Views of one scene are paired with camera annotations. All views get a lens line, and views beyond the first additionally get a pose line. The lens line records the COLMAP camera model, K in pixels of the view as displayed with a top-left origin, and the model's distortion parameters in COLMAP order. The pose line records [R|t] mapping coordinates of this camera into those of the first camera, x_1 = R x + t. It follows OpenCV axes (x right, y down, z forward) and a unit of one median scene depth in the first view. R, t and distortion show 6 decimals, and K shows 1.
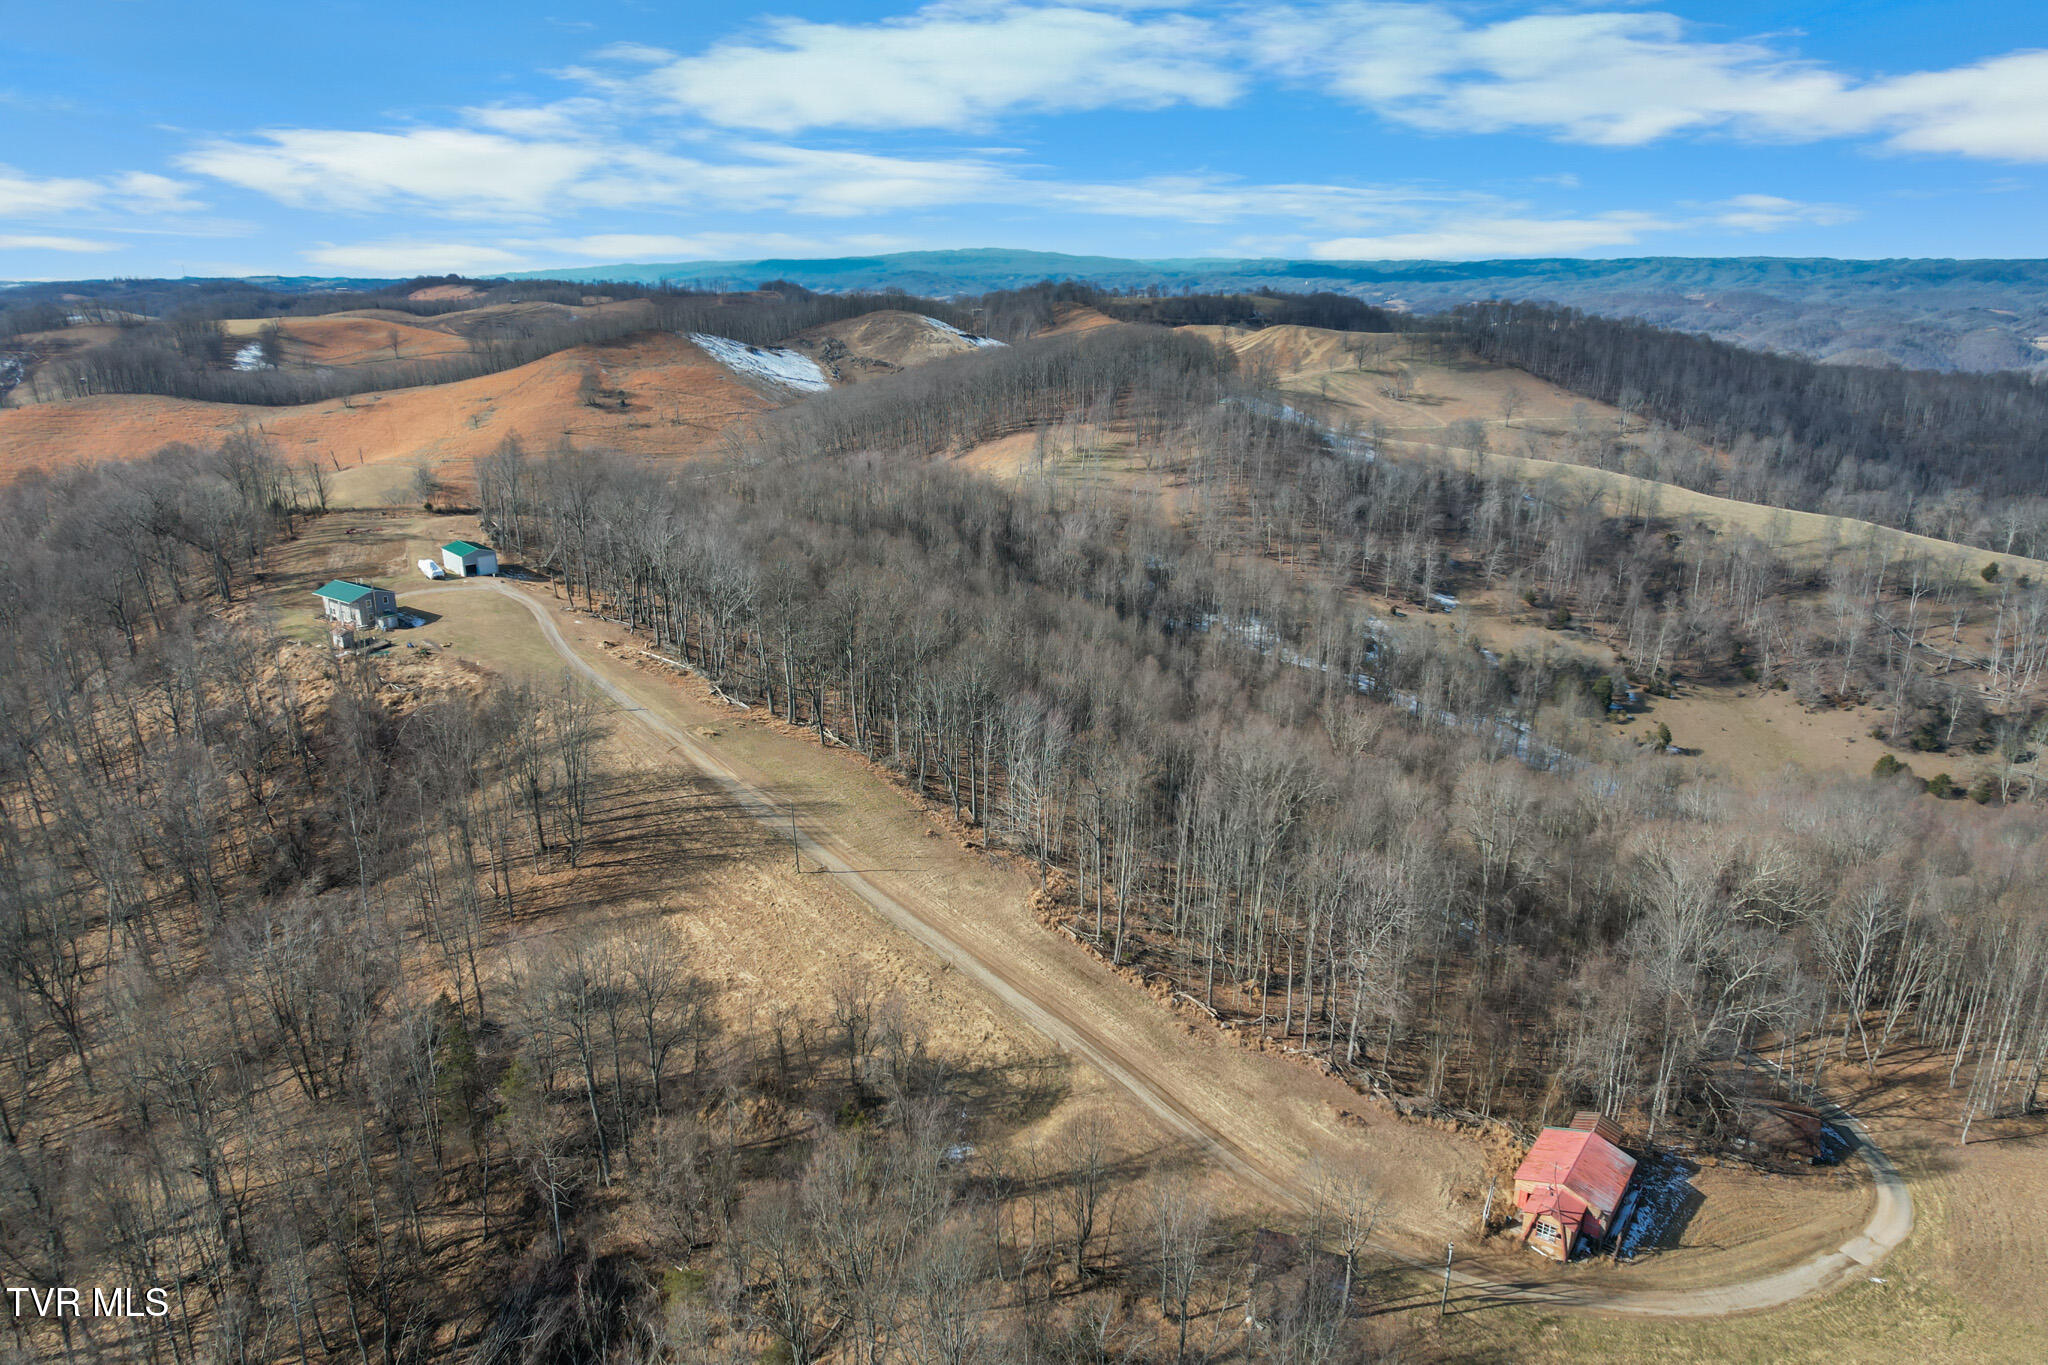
lens RADIAL K [[1309.3, 0, 1060.3], [0, 1309.3, 680.9], [0, 0, 1]] dist [-0.053349, 0.053075]
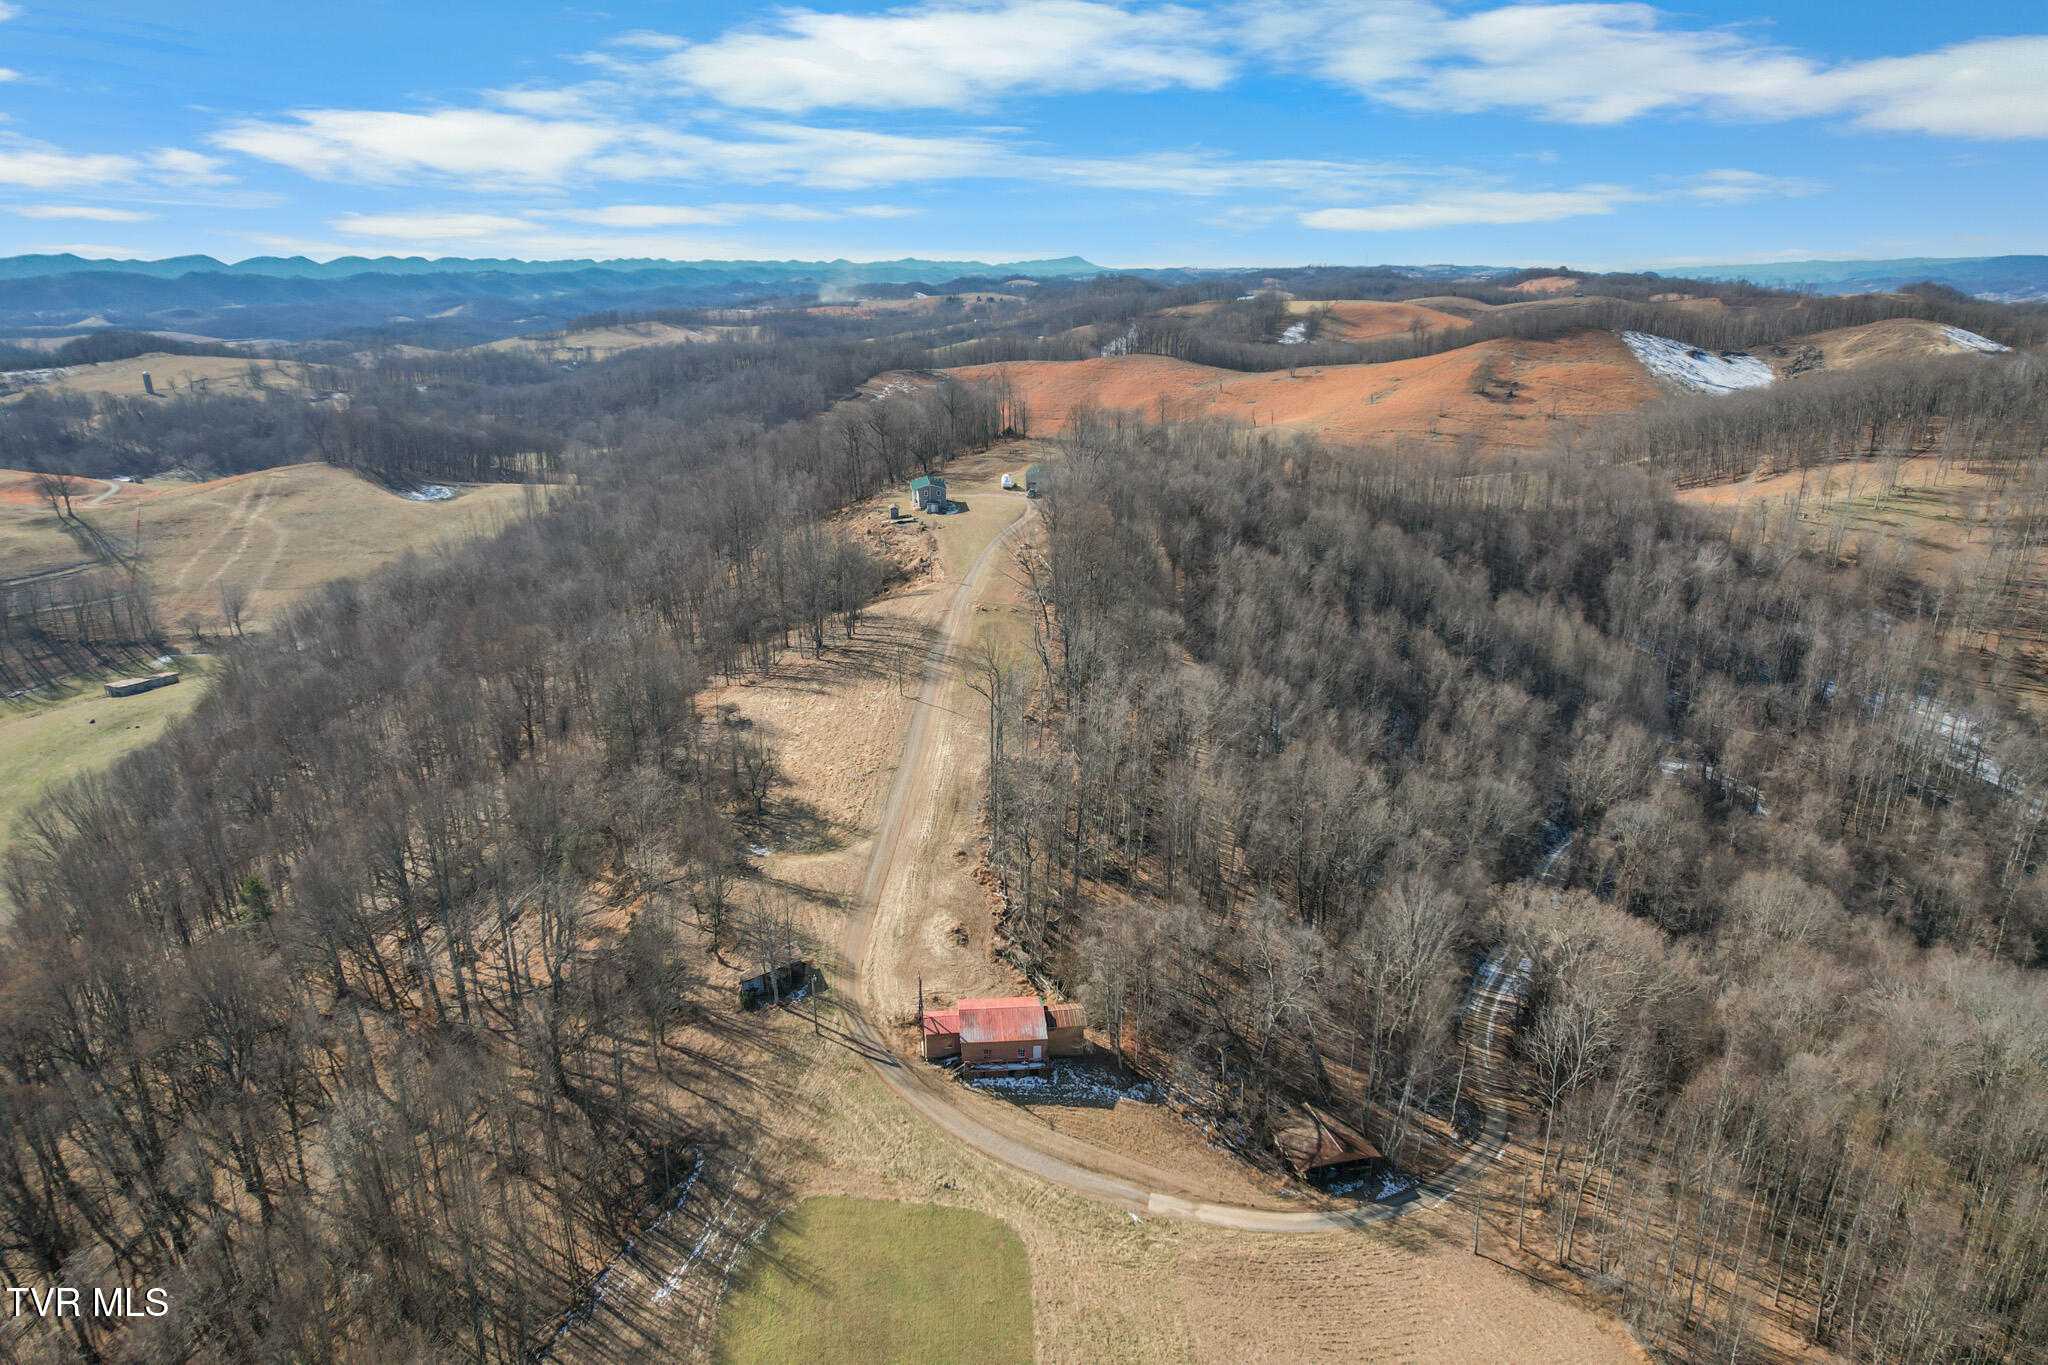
lens RADIAL K [[1309.3, 0, 1060.3], [0, 1309.3, 680.9], [0, 0, 1]] dist [-0.053349, 0.053075]
pose [[0.686005, 0.230180, -0.690228, 0.193815], [-0.226842, 0.969019, 0.097698, -0.010148], [0.691332, 0.089551, 0.716967, 0.021127]]
